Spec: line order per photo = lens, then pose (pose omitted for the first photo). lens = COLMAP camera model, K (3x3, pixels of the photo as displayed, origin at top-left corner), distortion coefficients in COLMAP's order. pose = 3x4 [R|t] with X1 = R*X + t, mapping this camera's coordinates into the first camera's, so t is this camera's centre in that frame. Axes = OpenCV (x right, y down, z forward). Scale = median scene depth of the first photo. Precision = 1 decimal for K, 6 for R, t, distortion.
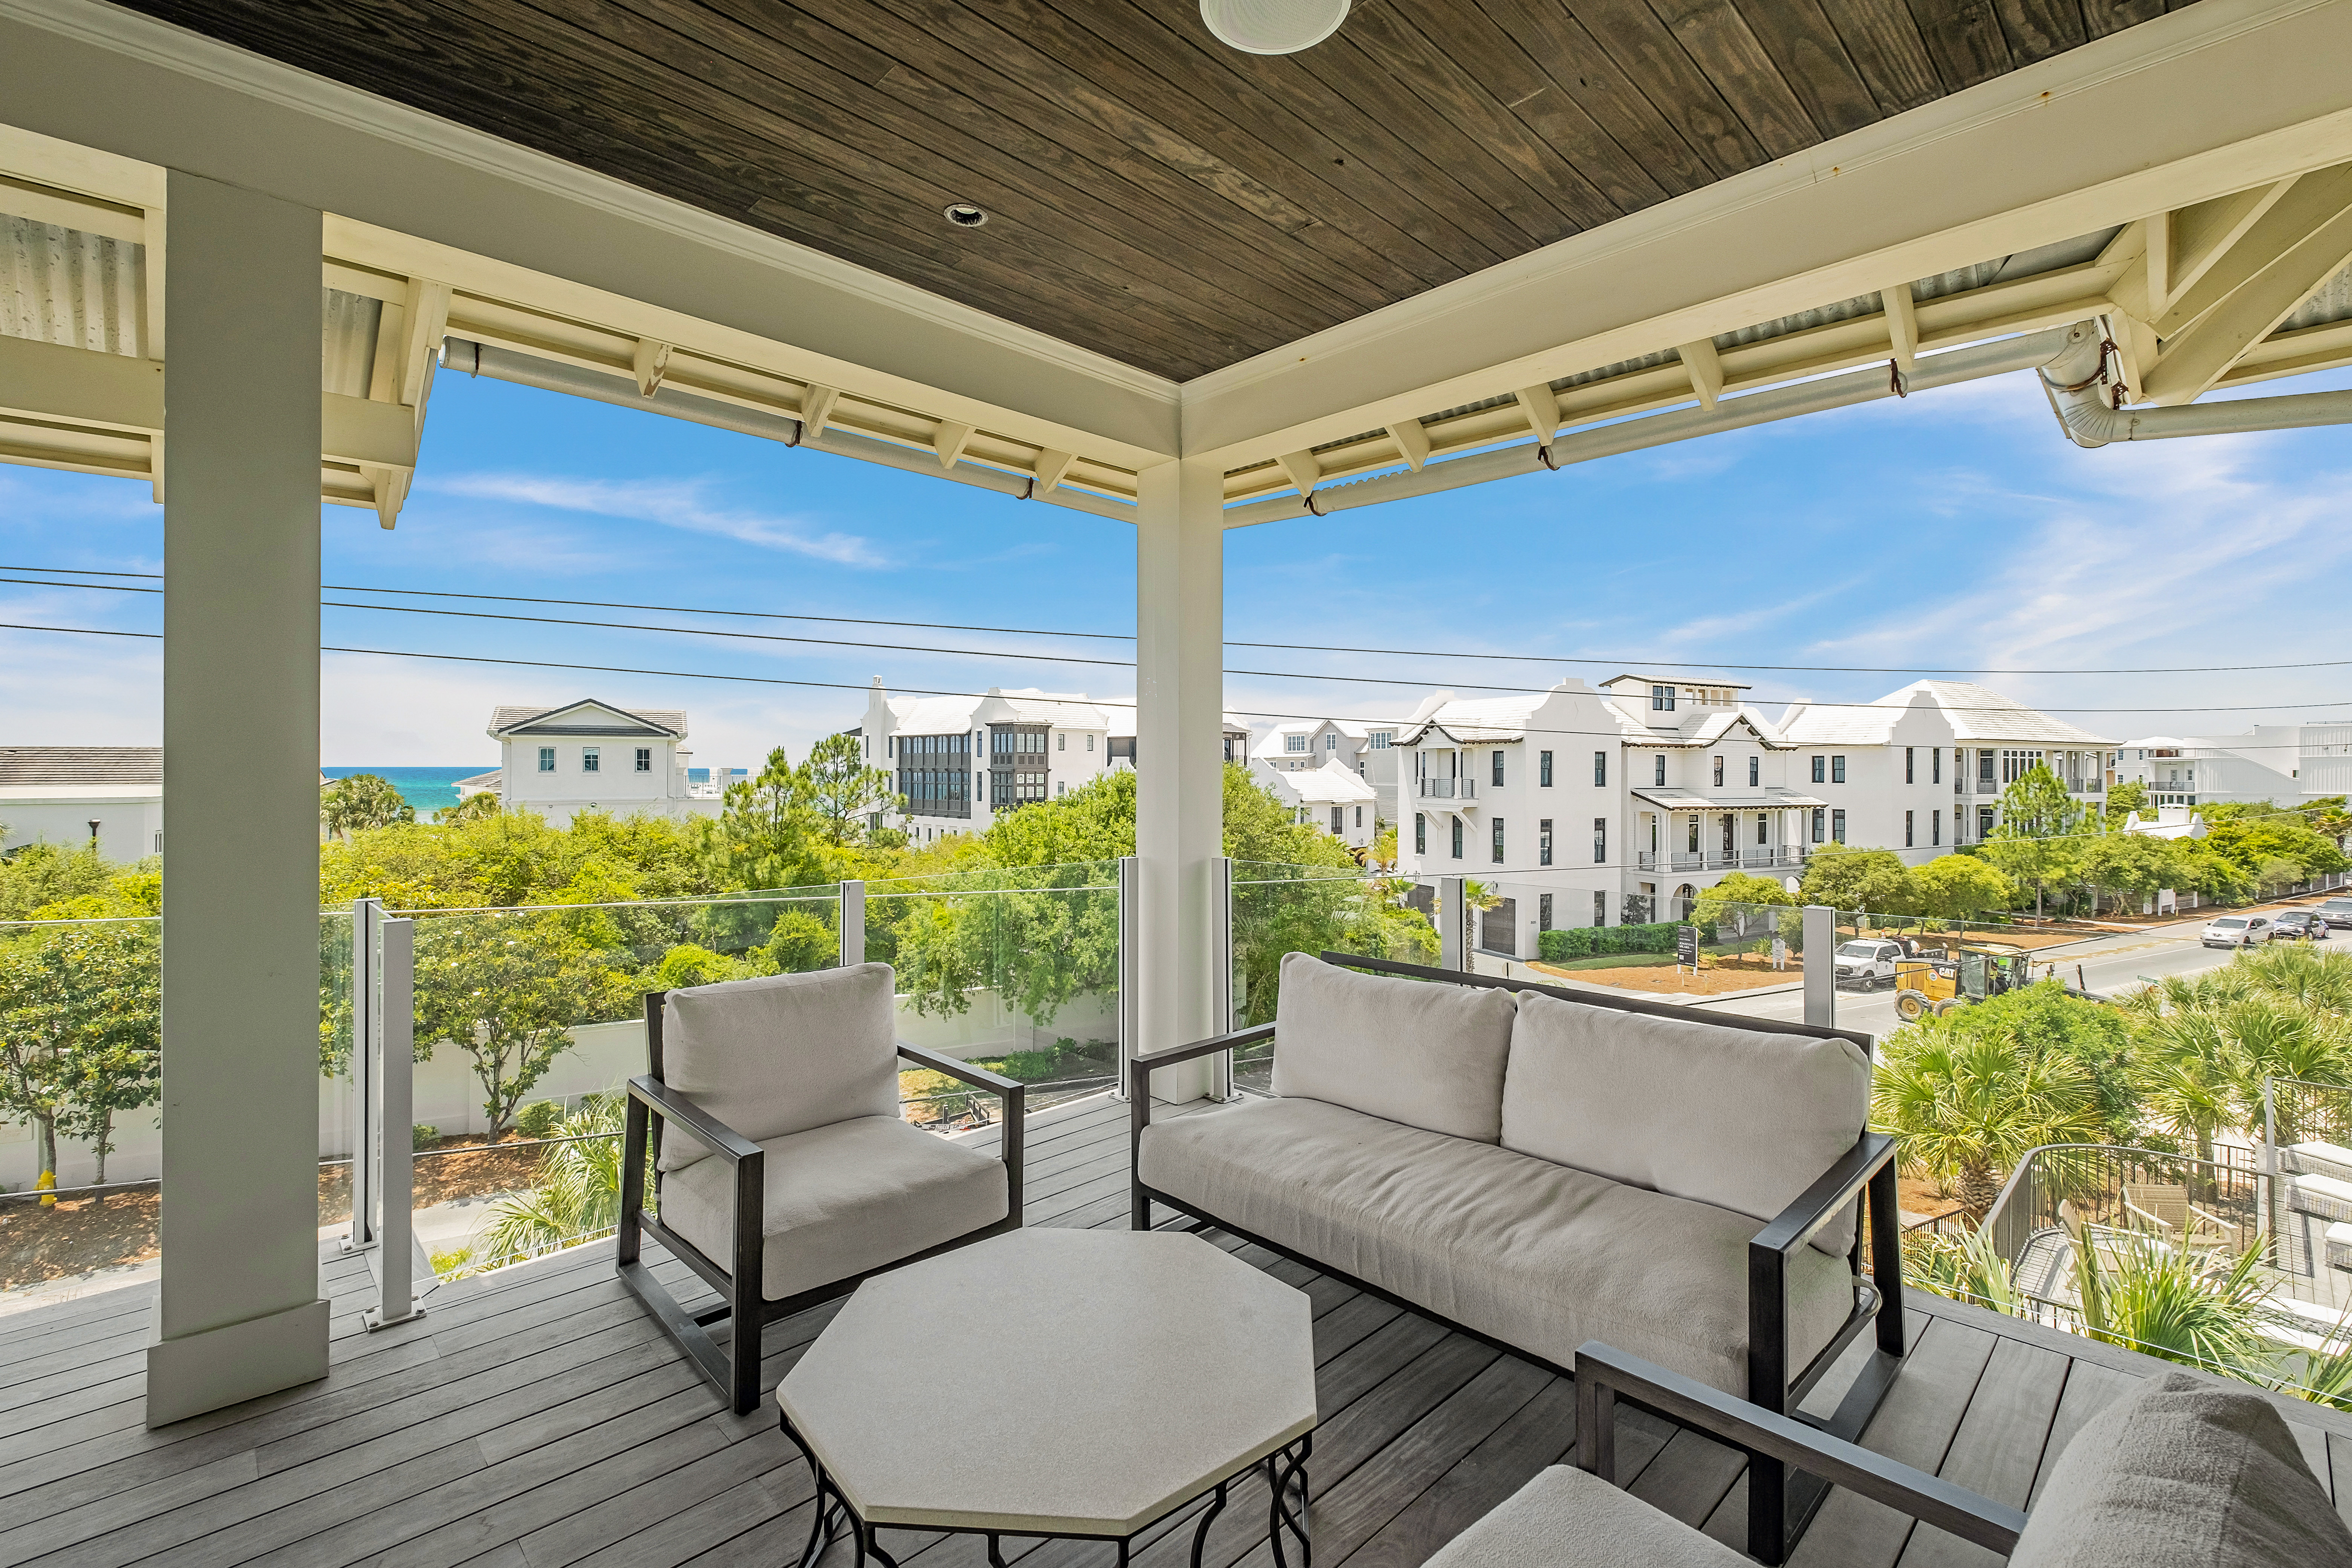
lens RADIAL K [[1023.8, 0, 1184.6], [0, 1023.8, 777.0], [0, 0, 1]] dist [-0.000298, -0.003164]
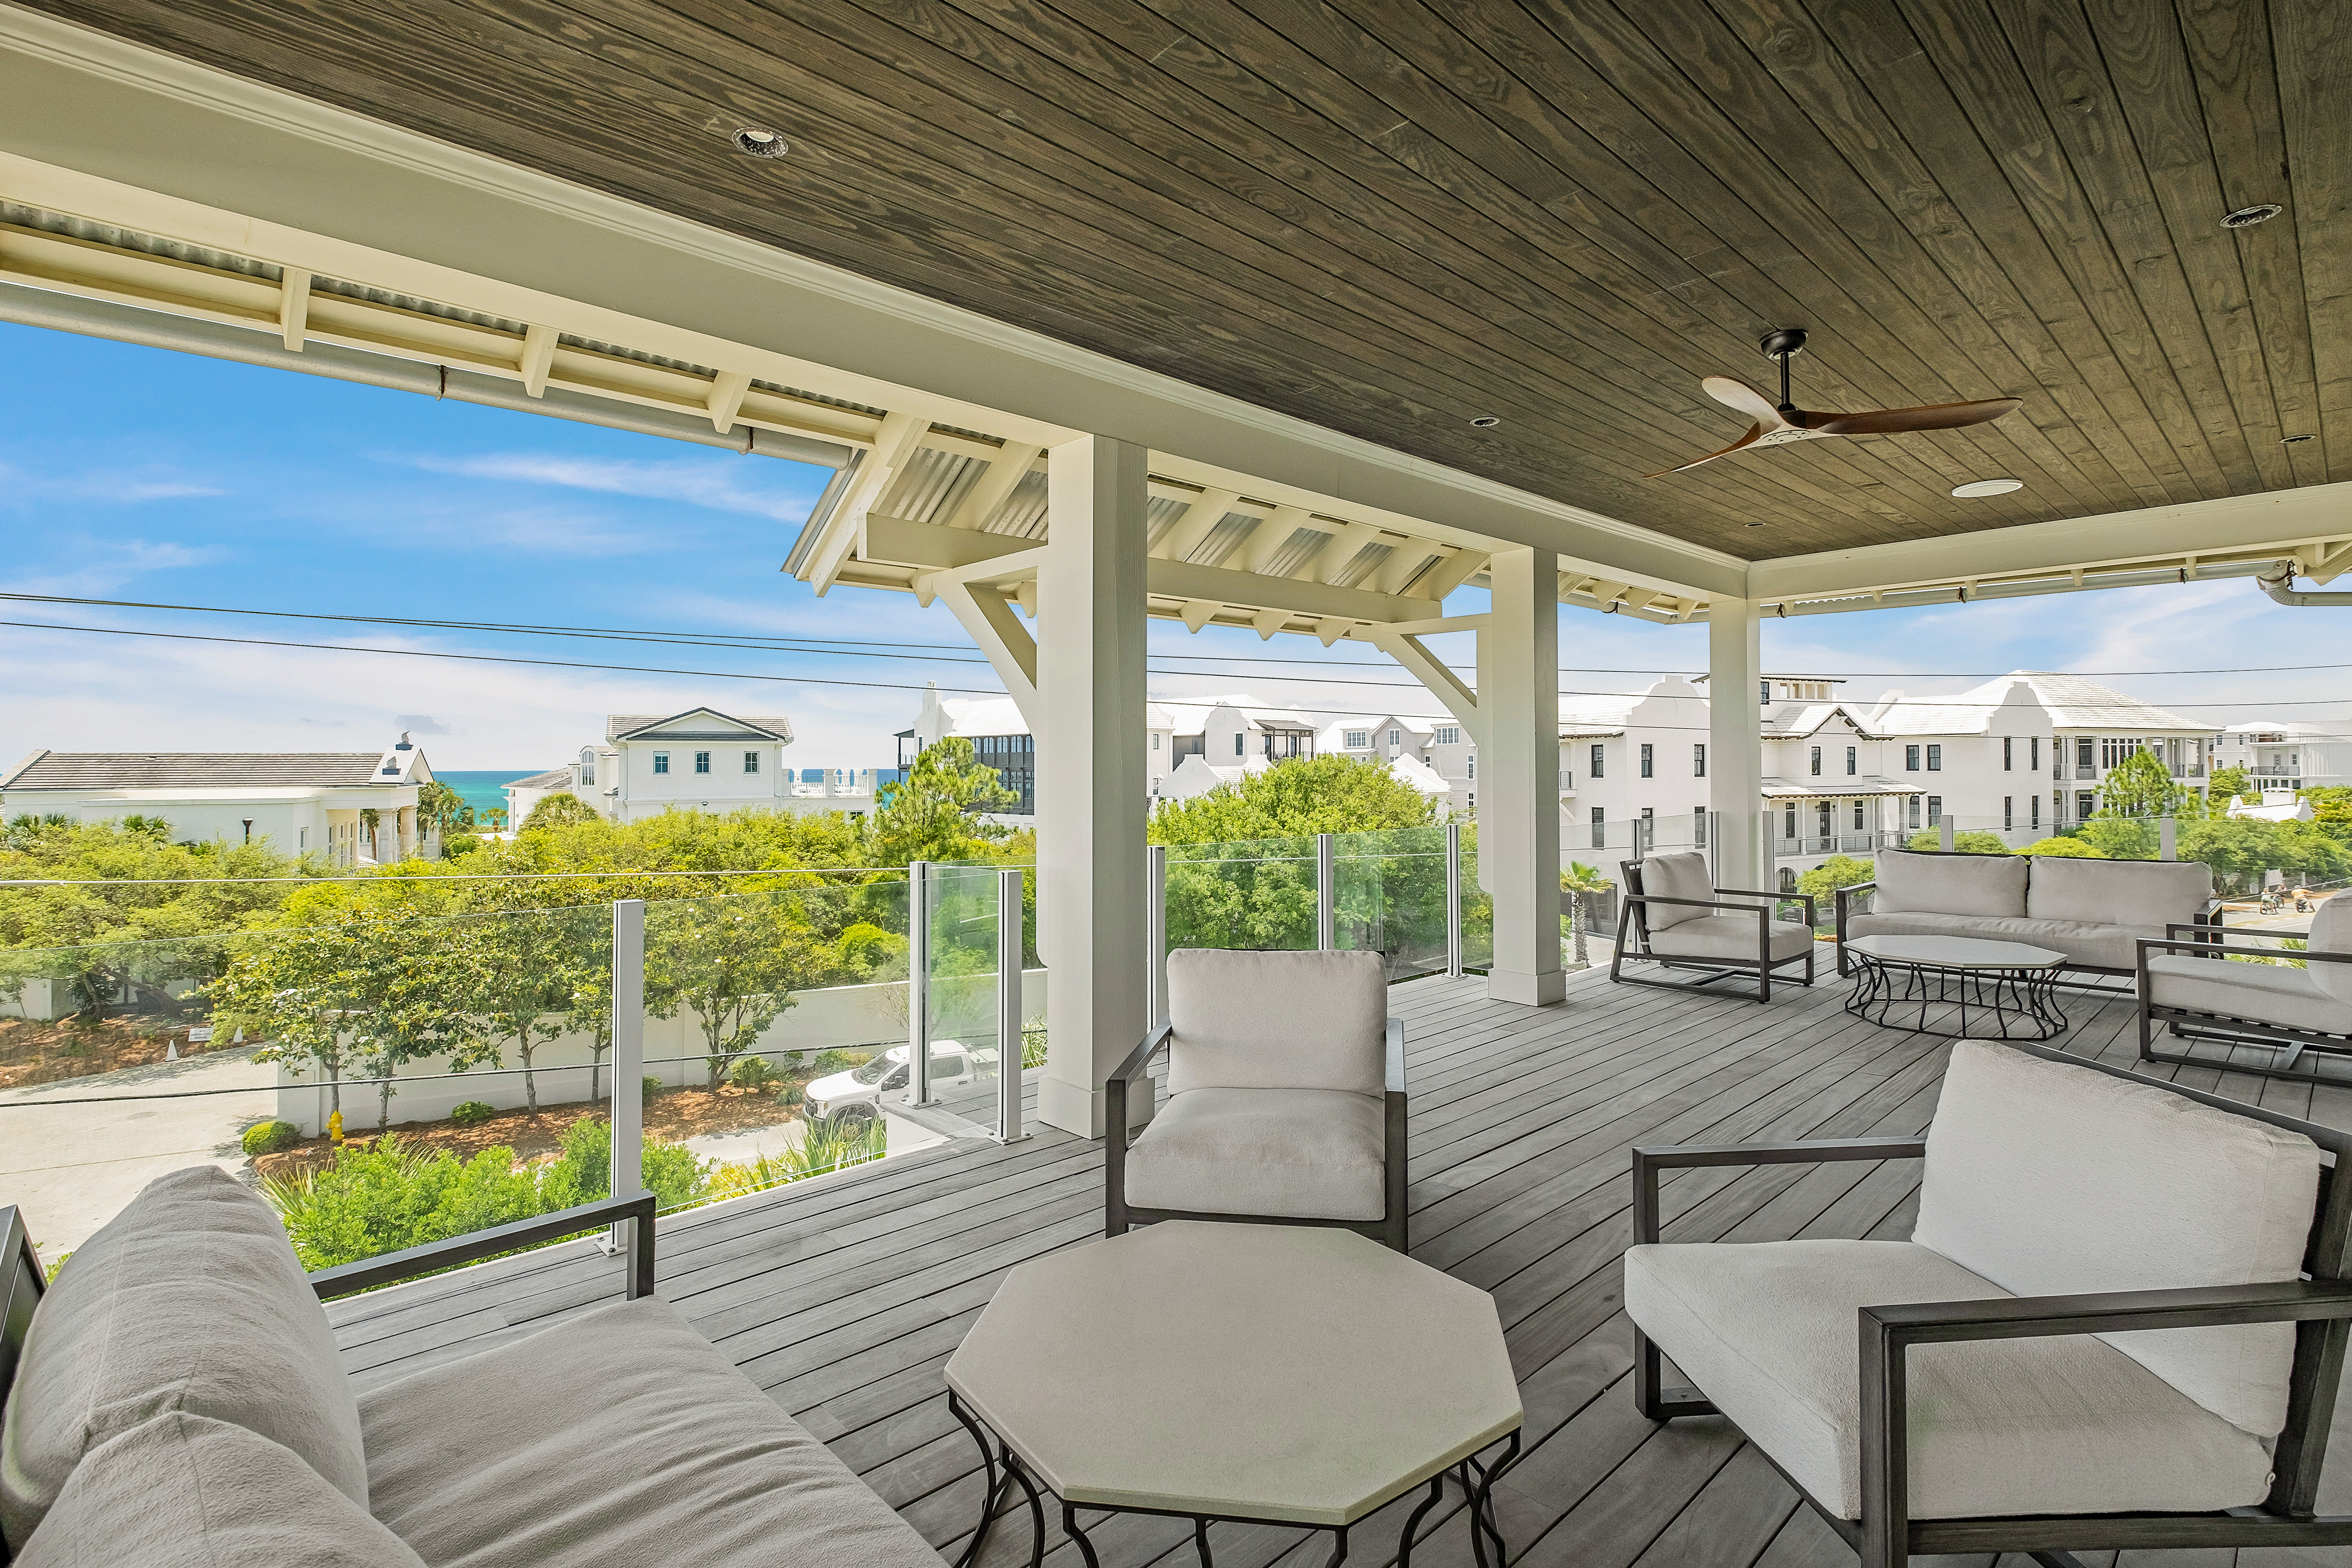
lens RADIAL K [[1023.8, 0, 1100.6], [0, 1023.8, 772.7], [0, 0, 1]] dist [-0.000298, -0.003164]
pose [[0.996415, -0.010500, -0.083950, -0.131508], [0.010427, 0.999945, -0.001303, 0.000138], [0.083959, 0.000423, 0.996469, -0.124881]]
